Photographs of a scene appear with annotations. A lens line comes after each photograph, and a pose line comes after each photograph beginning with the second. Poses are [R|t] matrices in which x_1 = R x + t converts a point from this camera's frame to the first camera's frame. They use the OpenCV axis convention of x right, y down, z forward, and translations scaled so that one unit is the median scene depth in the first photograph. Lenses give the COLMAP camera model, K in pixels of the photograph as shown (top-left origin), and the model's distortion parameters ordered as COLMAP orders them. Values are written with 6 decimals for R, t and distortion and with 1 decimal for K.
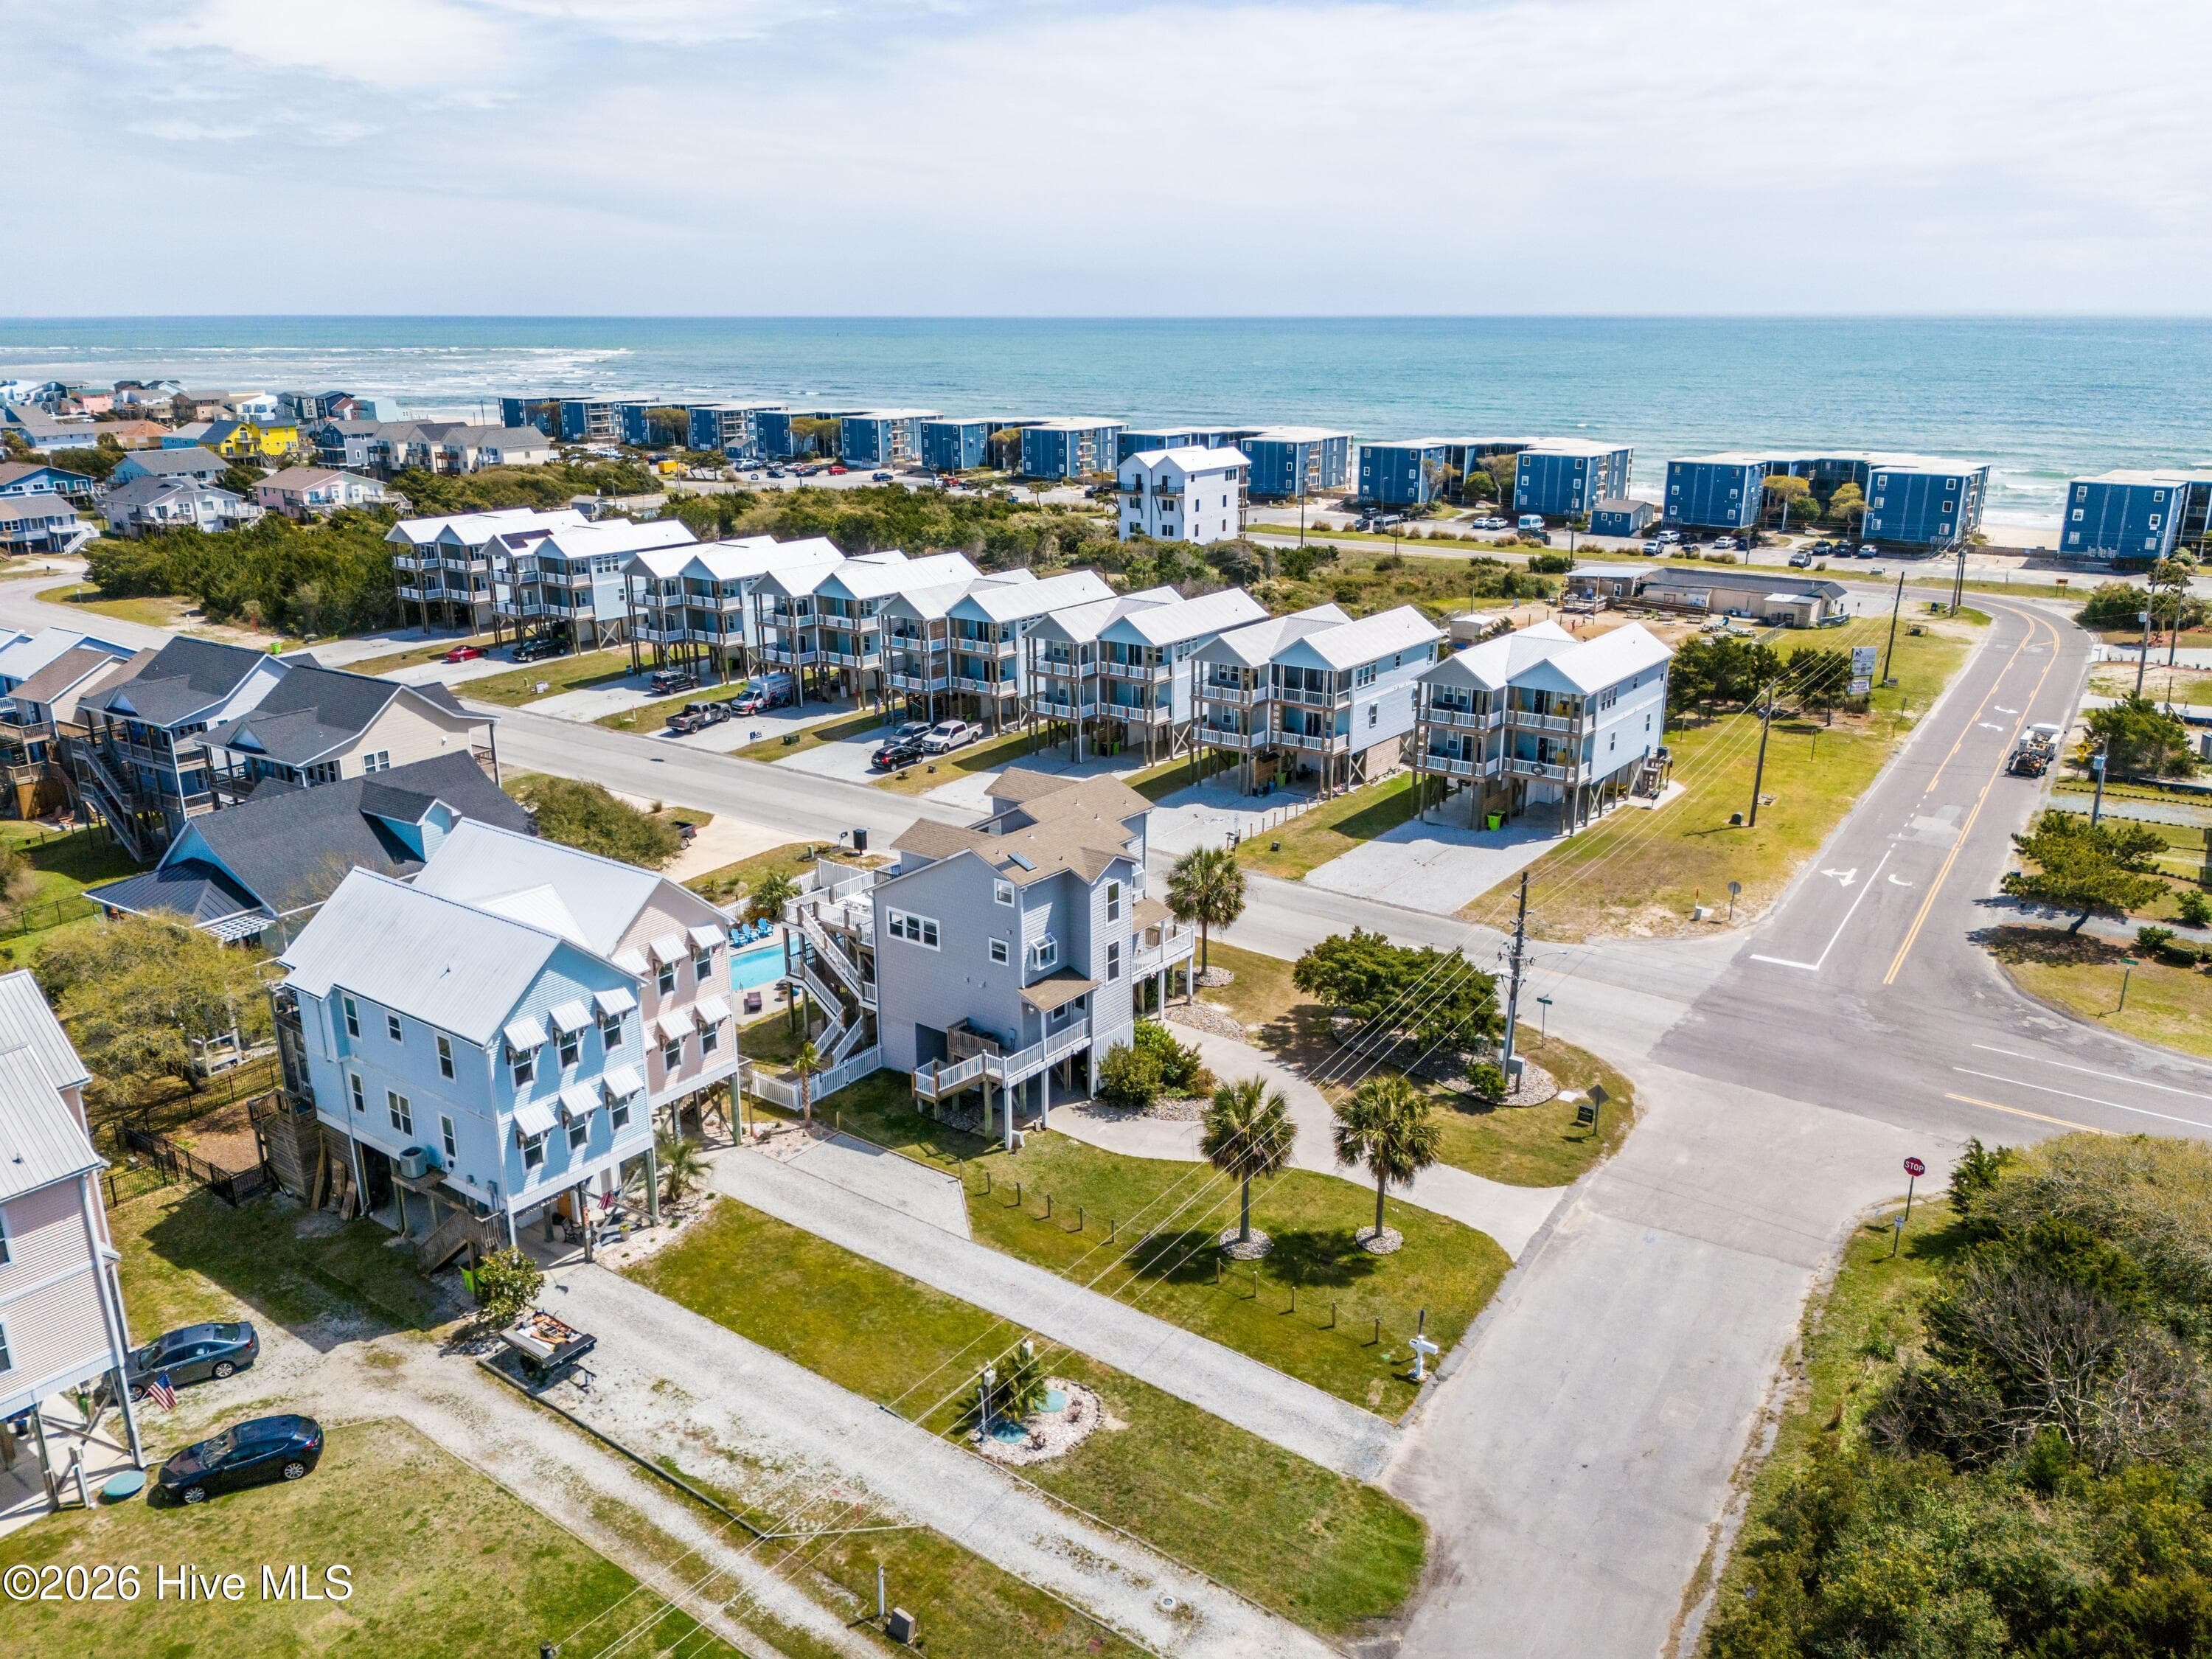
lens RADIAL K [[1645.2, 0, 1100.3], [0, 1645.2, 838.1], [0, 0, 1]] dist [0.061558, -0.077297]
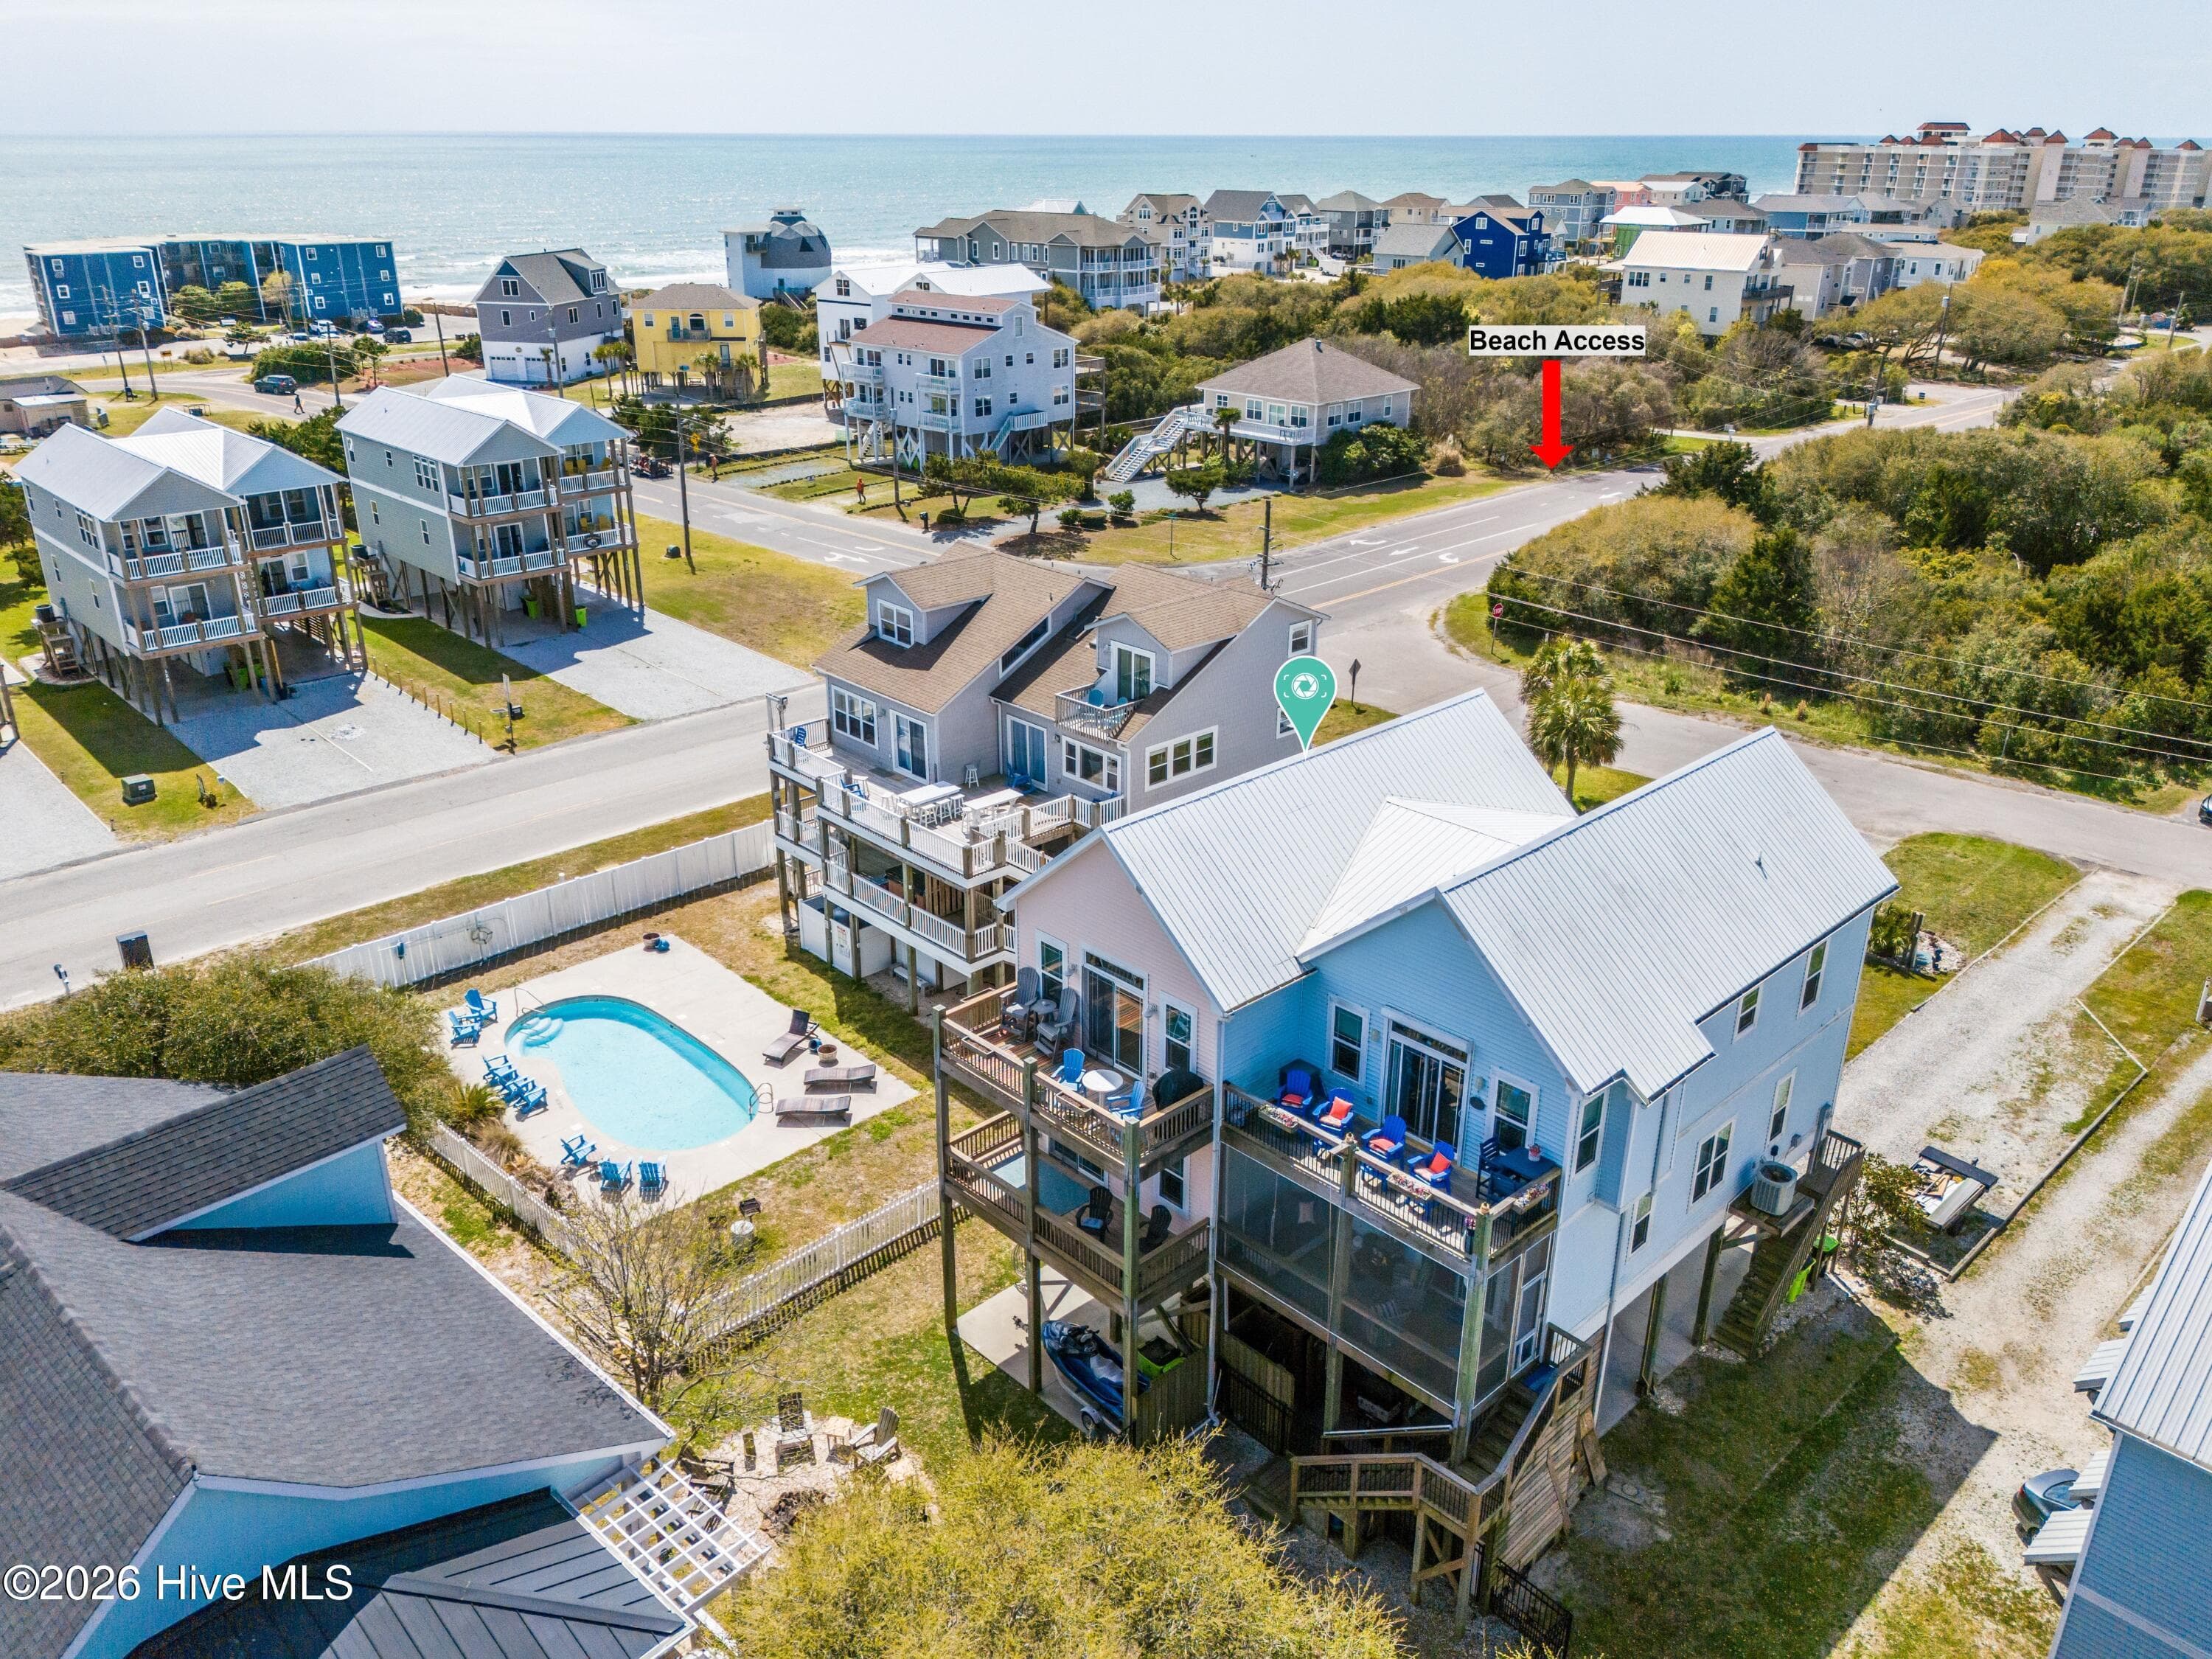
lens RADIAL K [[1645.2, 0, 1100.3], [0, 1645.2, 838.1], [0, 0, 1]] dist [0.061558, -0.077297]
pose [[0.168108, -0.379604, 0.909748, -0.816119], [0.291977, 0.900644, 0.321852, -0.160153], [-0.941535, 0.211520, 0.262241, 0.890260]]
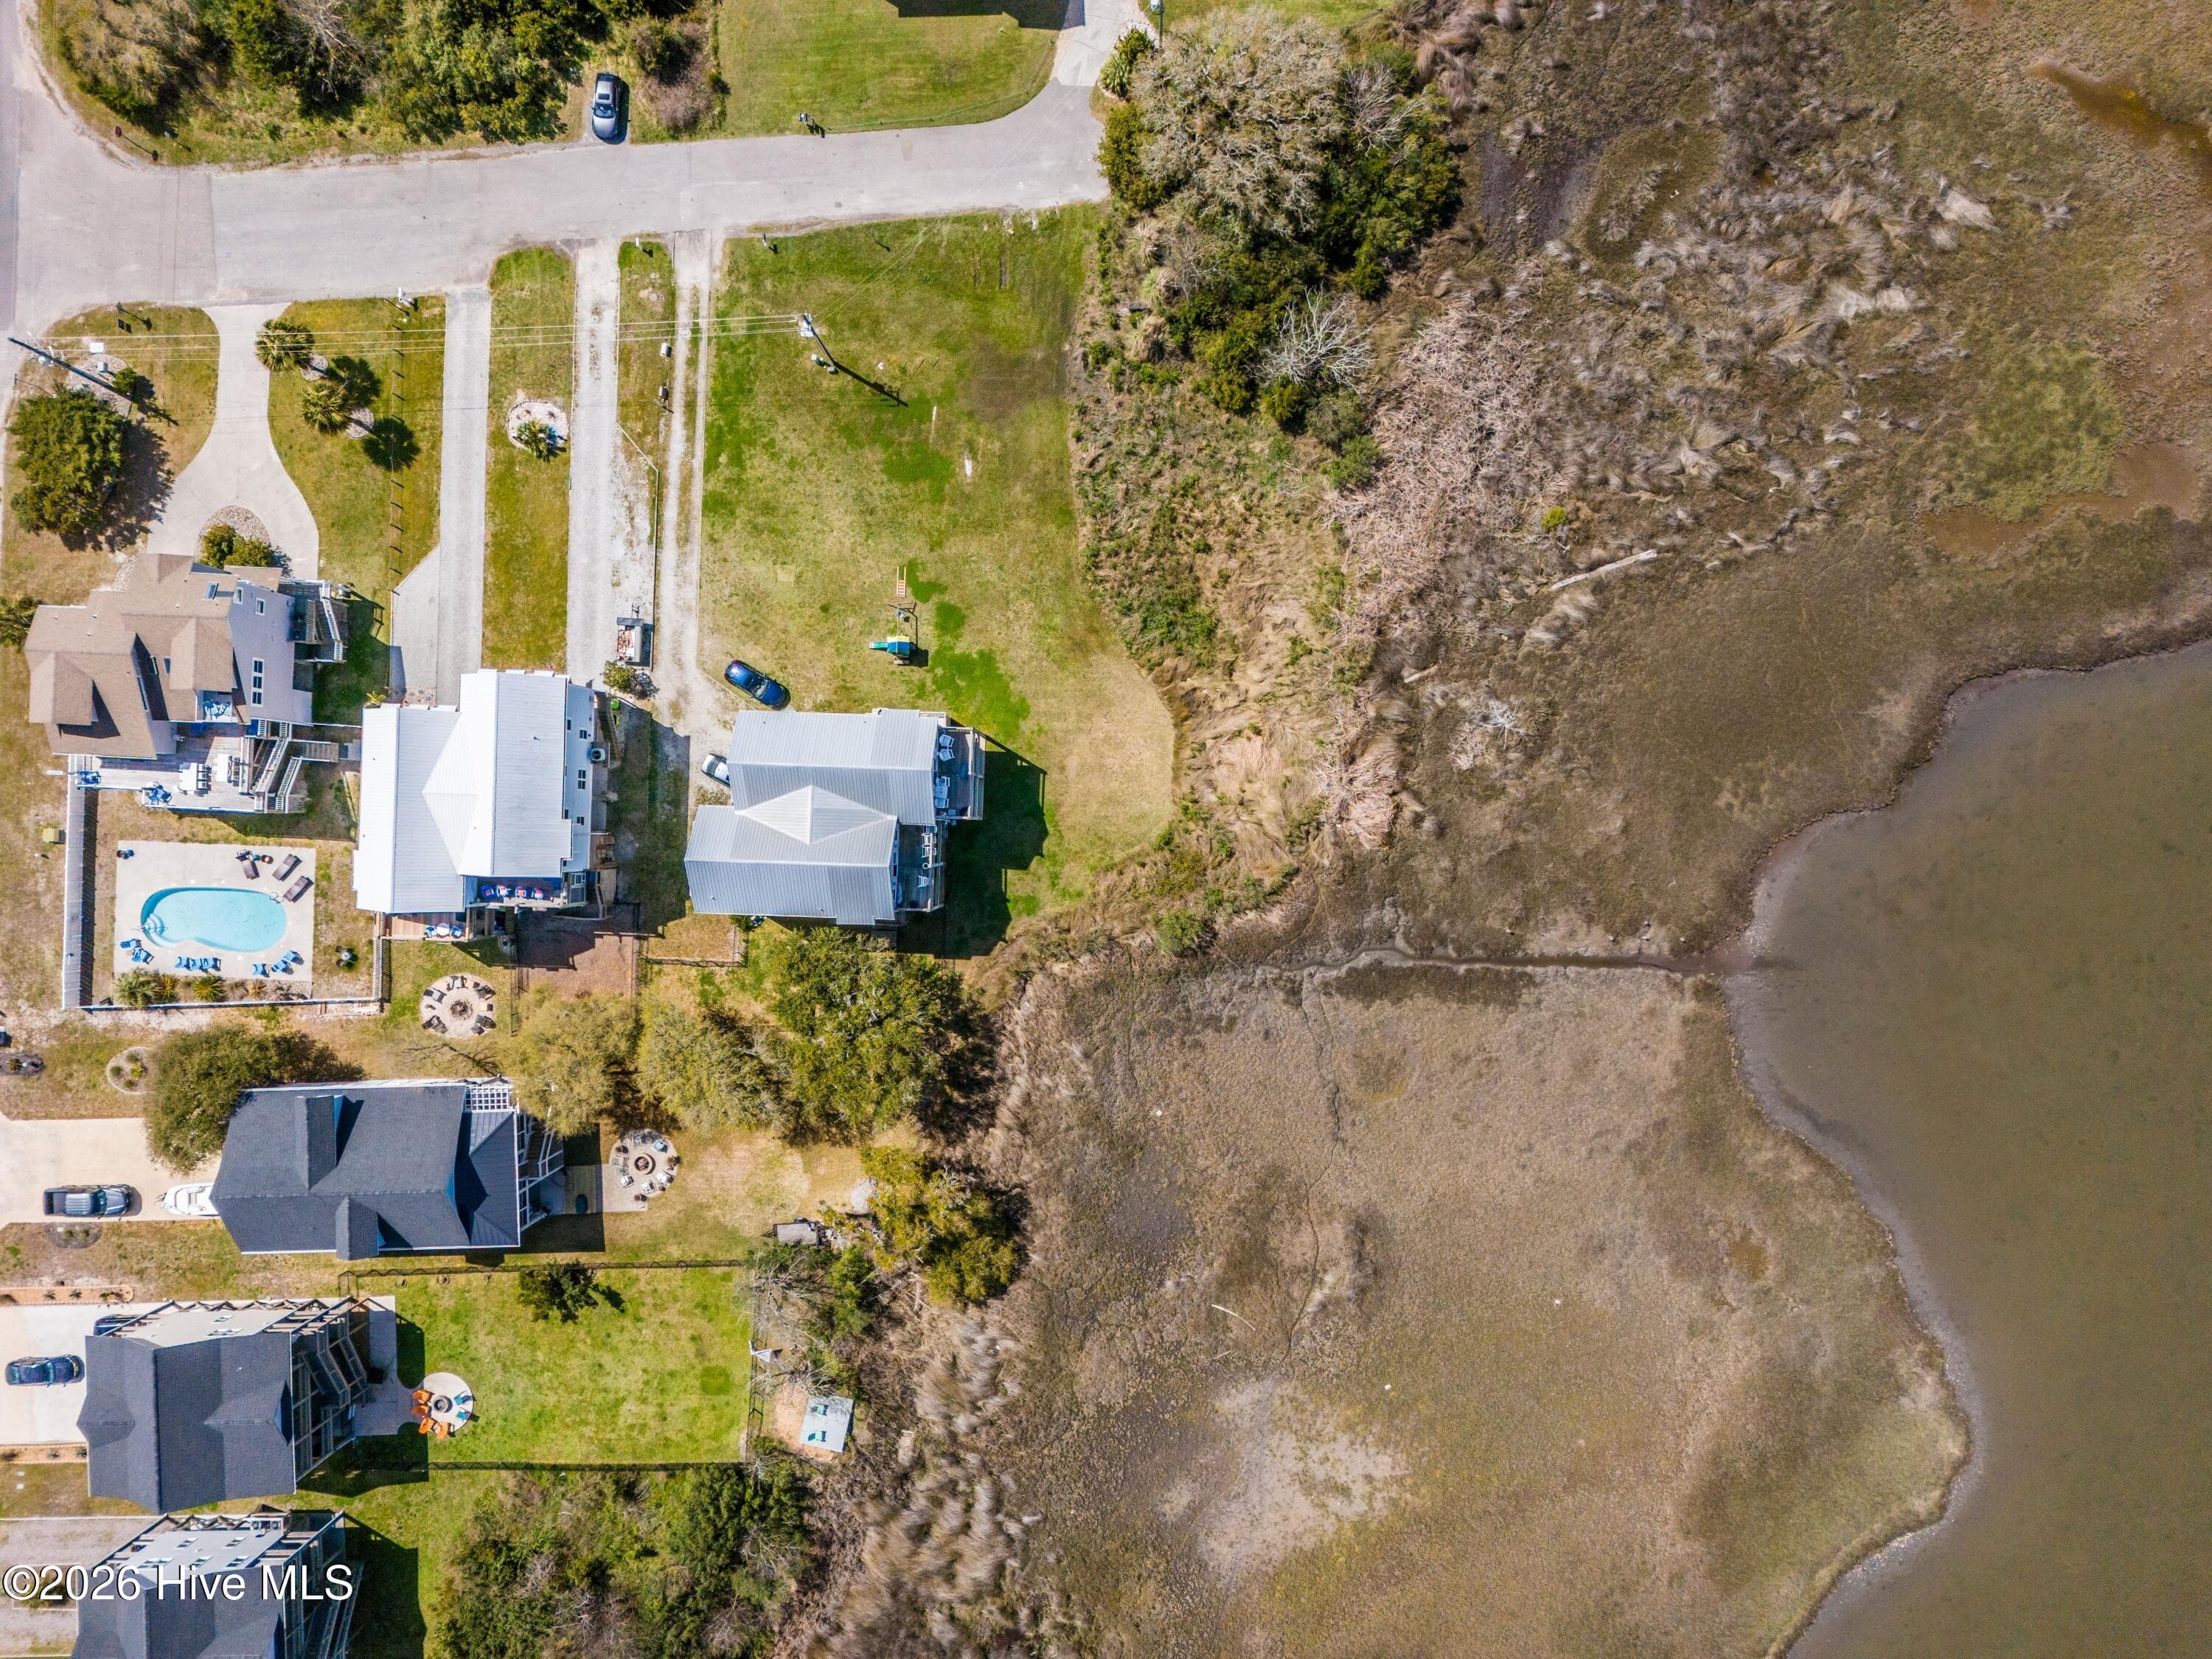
lens RADIAL K [[1645.2, 0, 1100.3], [0, 1645.2, 838.1], [0, 0, 1]] dist [0.061558, -0.077297]
pose [[-0.574927, -0.818066, 0.015073, -0.727585], [0.262838, -0.167212, 0.950240, -1.263567], [-0.774839, 0.550280, 0.311154, 0.009382]]
